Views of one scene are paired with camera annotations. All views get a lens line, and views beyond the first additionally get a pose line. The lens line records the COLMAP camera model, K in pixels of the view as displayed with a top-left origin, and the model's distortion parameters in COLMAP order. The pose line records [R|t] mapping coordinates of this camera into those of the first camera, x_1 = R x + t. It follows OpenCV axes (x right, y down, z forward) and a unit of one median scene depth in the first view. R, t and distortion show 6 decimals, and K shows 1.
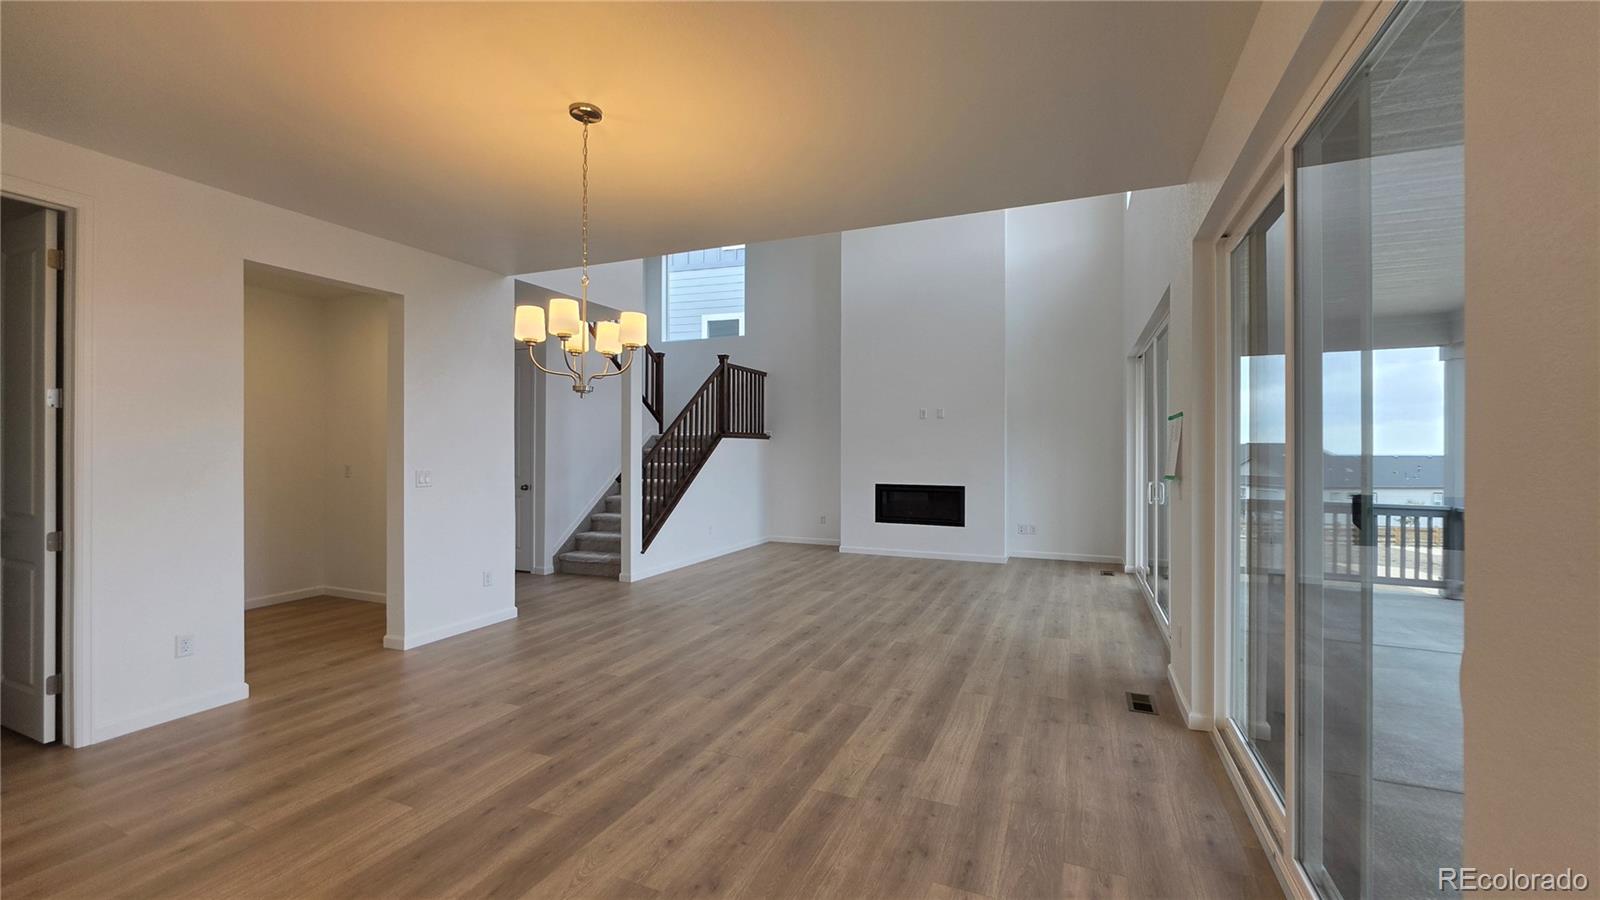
lens RADIAL K [[639.8, 0, 806.6], [0, 639.8, 447.7], [0, 0, 1]] dist [0.000575, -0.000019]
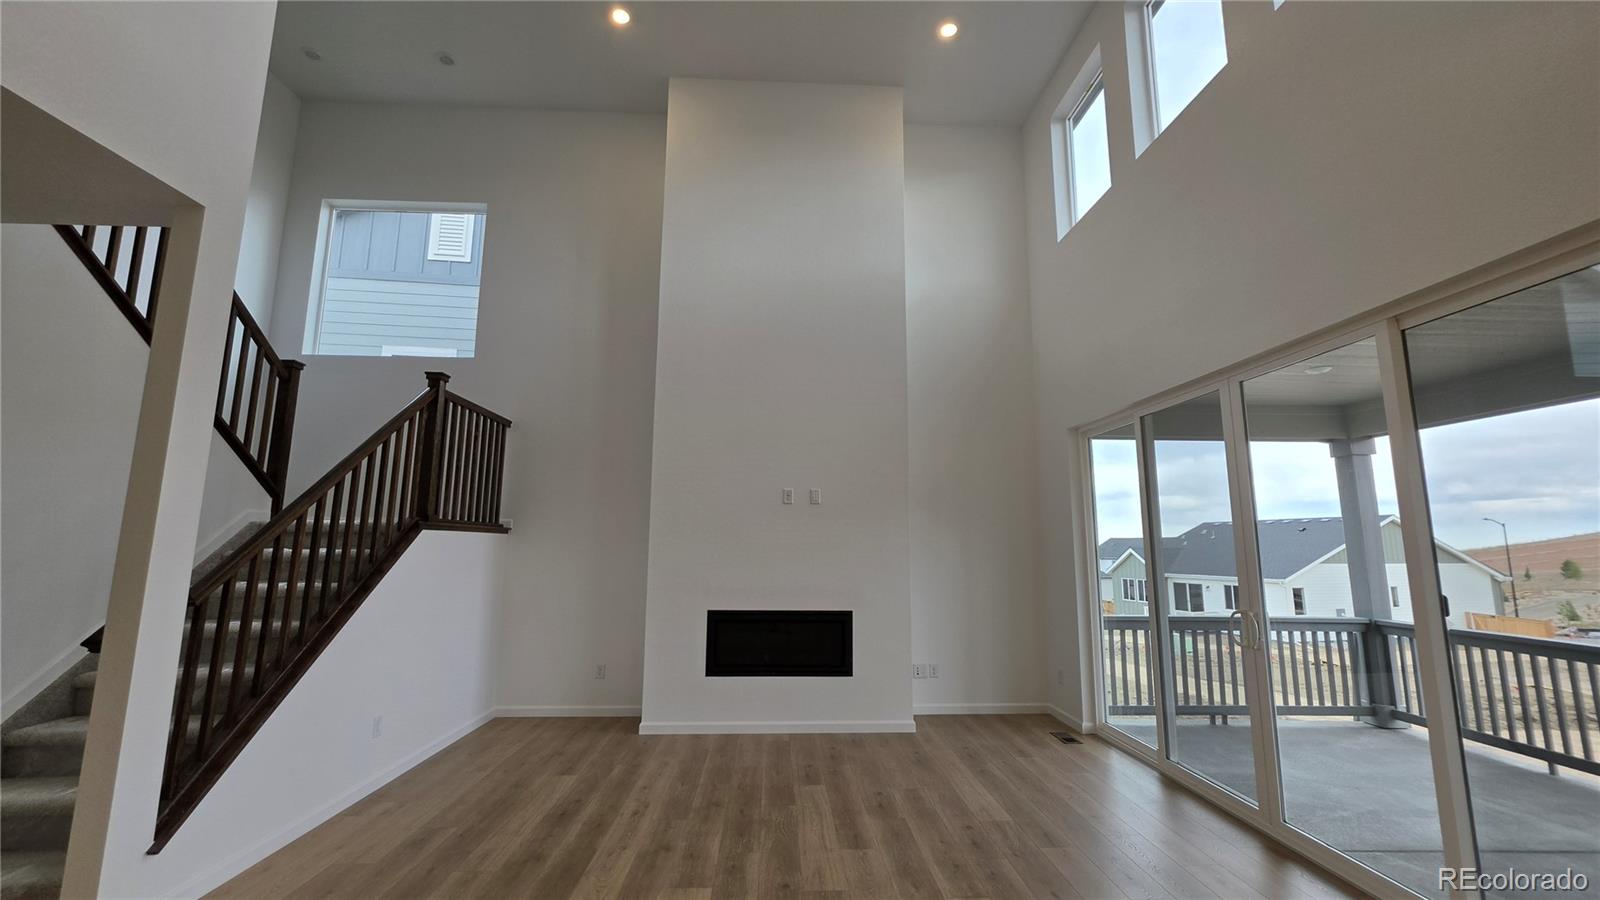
lens RADIAL K [[639.8, 0, 806.6], [0, 639.8, 447.7], [0, 0, 1]] dist [0.000575, -0.000019]
pose [[0.900015, 0.072025, 0.429866, -0.081417], [-0.007260, 0.988592, -0.150442, -0.005151], [-0.435798, 0.132279, 0.890271, 0.409502]]
